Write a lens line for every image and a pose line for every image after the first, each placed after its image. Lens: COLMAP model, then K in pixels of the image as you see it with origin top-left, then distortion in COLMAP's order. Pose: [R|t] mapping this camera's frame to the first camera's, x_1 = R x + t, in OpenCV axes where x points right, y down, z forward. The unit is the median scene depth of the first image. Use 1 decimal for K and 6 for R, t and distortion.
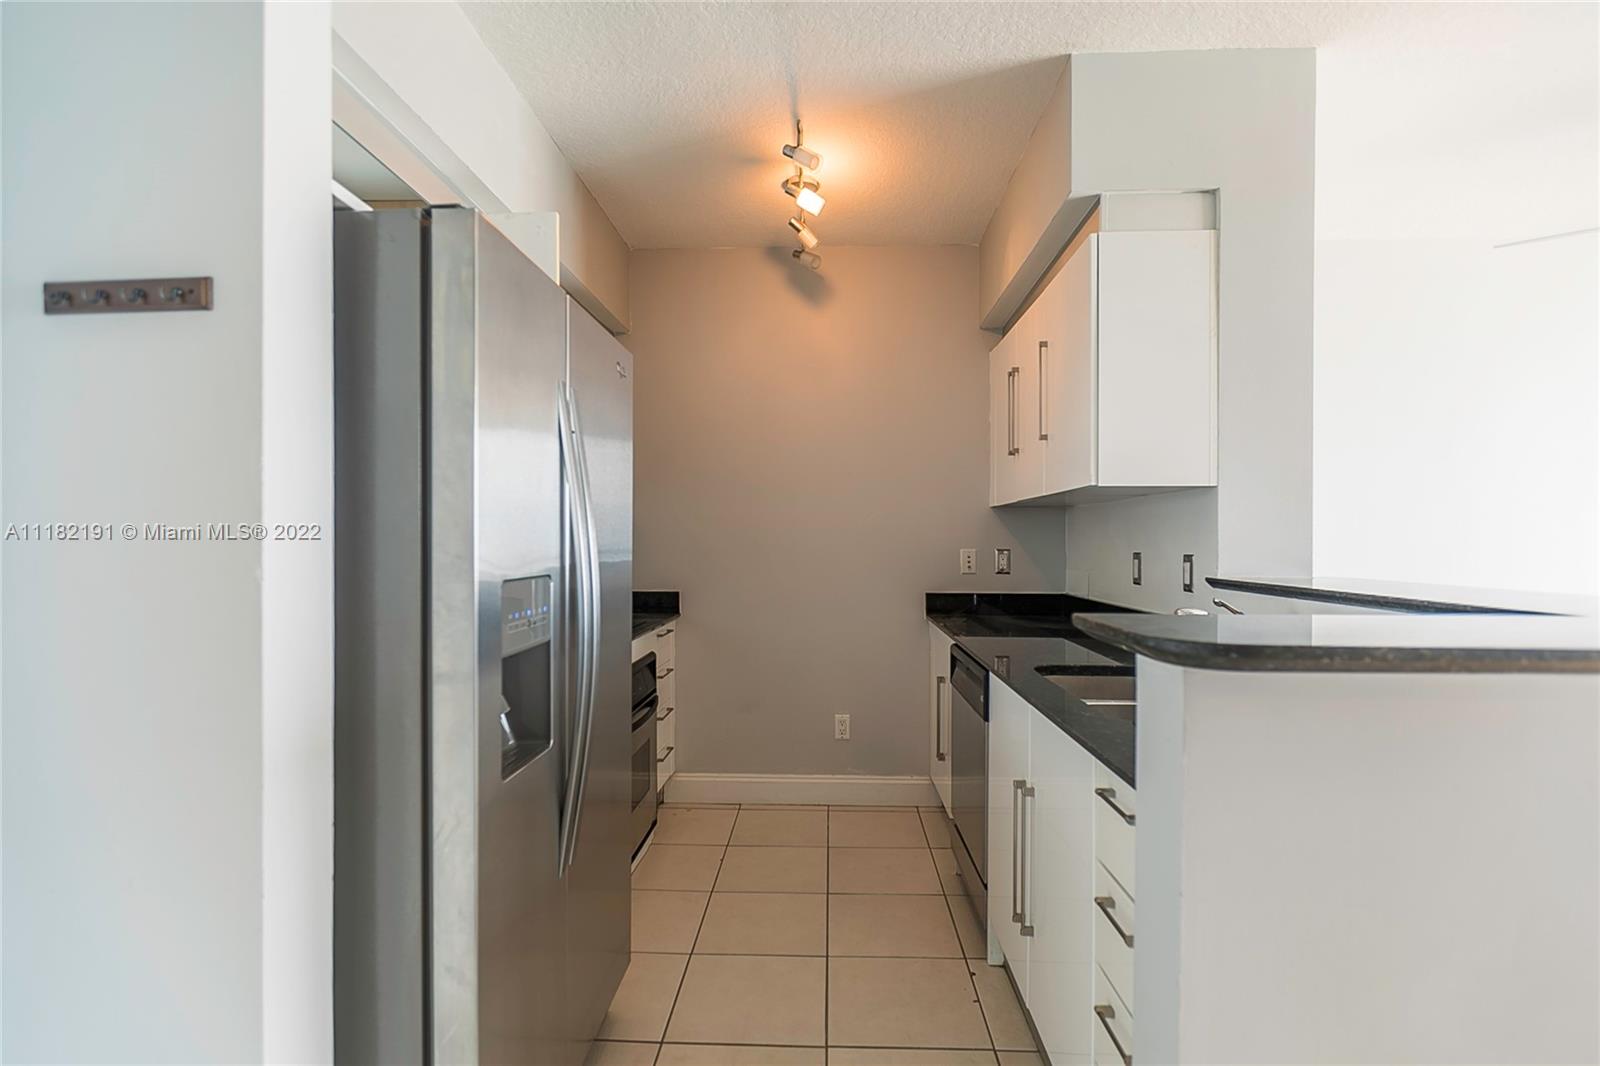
lens RADIAL K [[785.4, 0, 798.5], [0, 785.4, 543.2], [0, 0, 1]] dist [-0.000912, -0.000142]
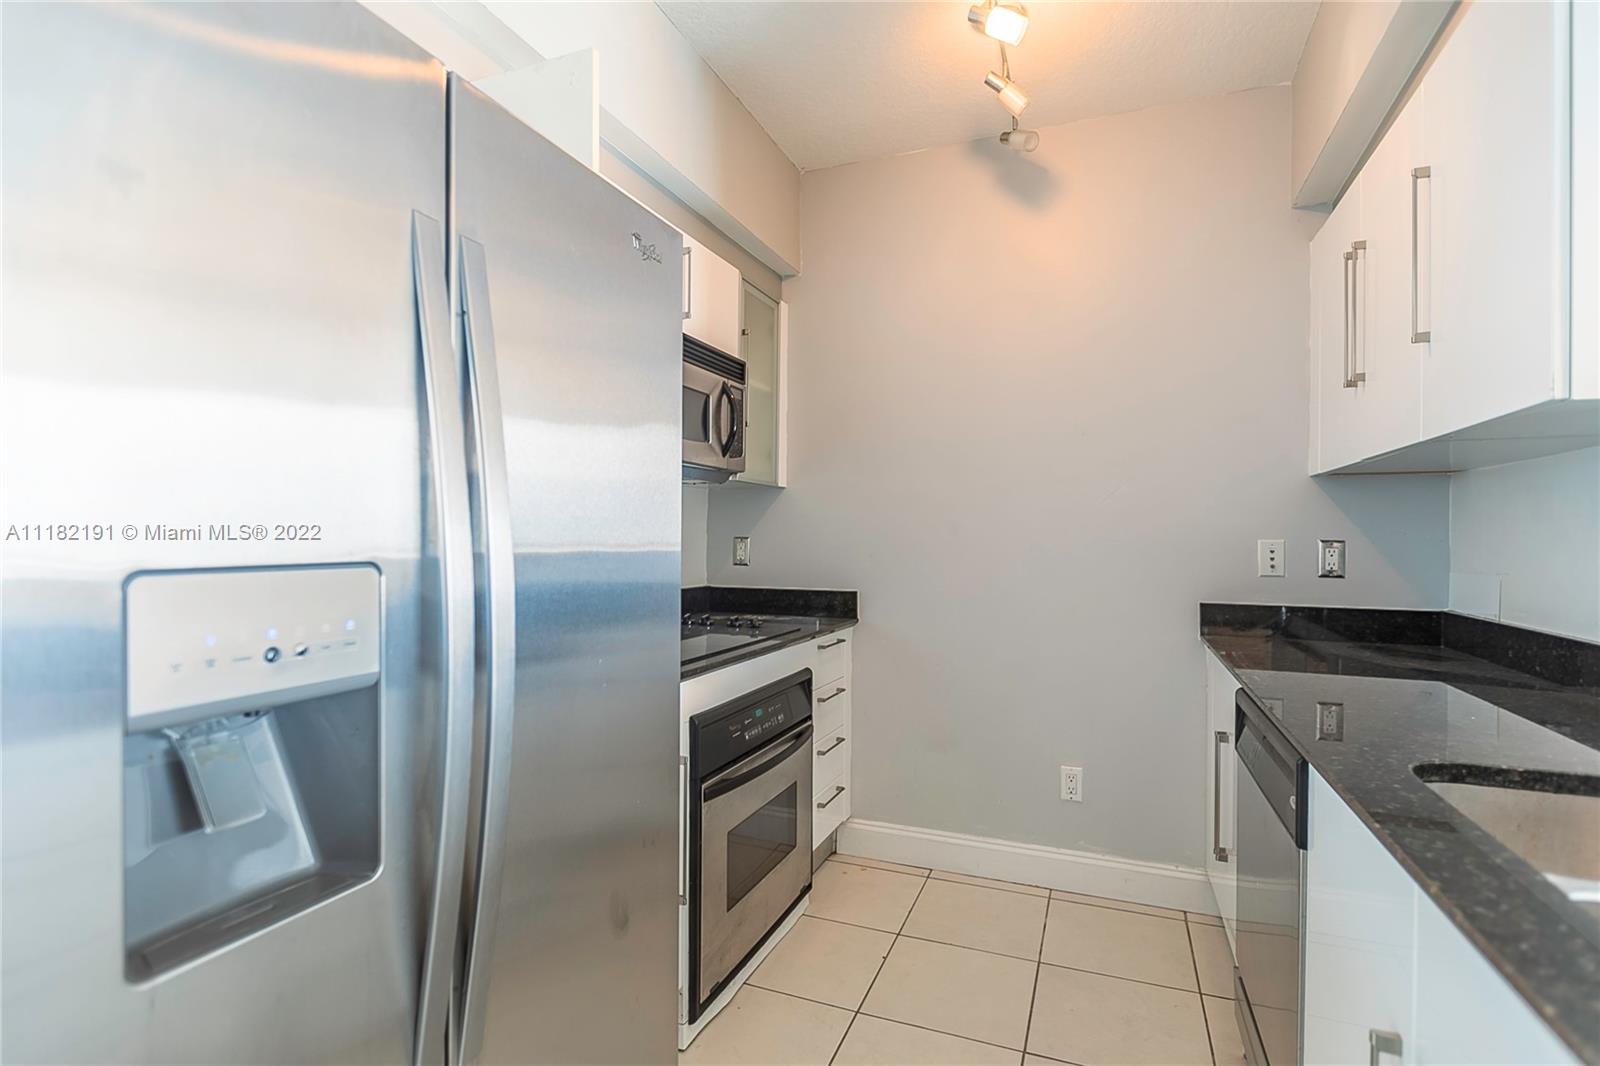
lens RADIAL K [[786.3, 0, 791.5], [0, 786.3, 538.3], [0, 0, 1]] dist [0.000126, 0.000051]
pose [[0.942343, 0.004225, -0.334622, 0.060855], [-0.004978, 0.999987, -0.001393, 0.010251], [0.334612, 0.002978, 0.942351, 0.255929]]
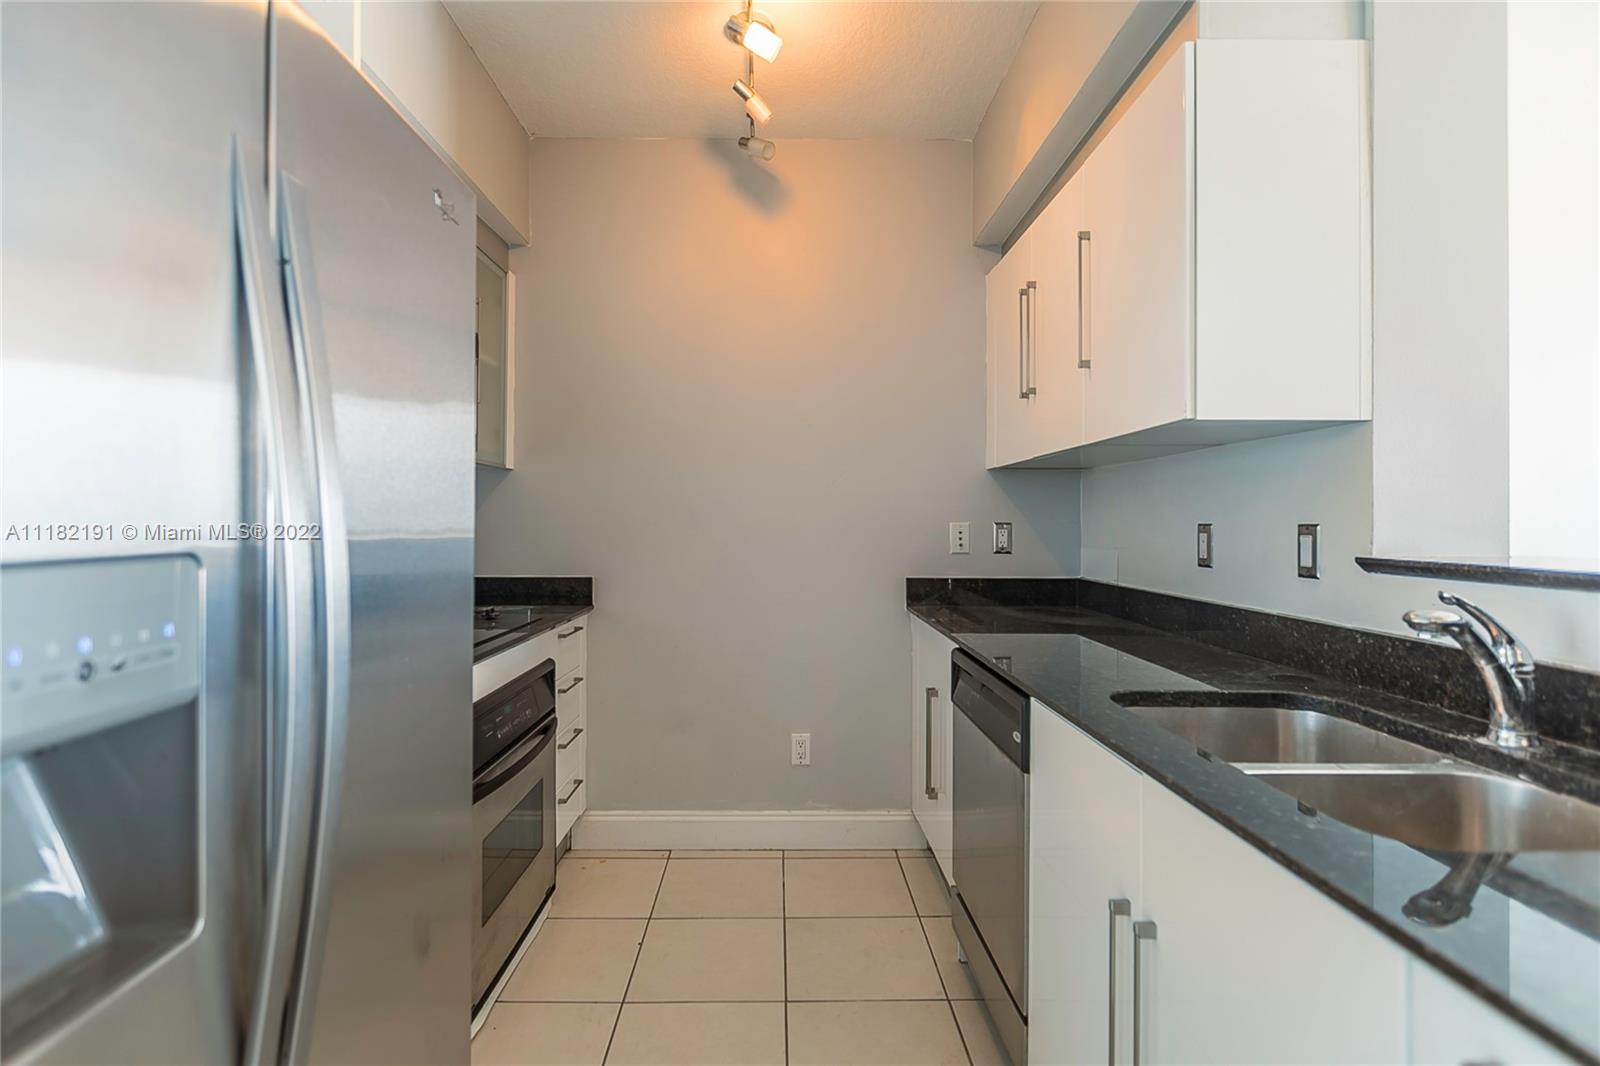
lens RADIAL K [[794.7, 0, 788.2], [0, 794.7, 517.7], [0, 0, 1]] dist [-0.000645, -0.000039]
pose [[0.998551, 0.000641, 0.053815, -0.000167], [-0.000178, 0.999963, -0.008616, 0.010535], [-0.053818, 0.008594, 0.998514, 0.231109]]
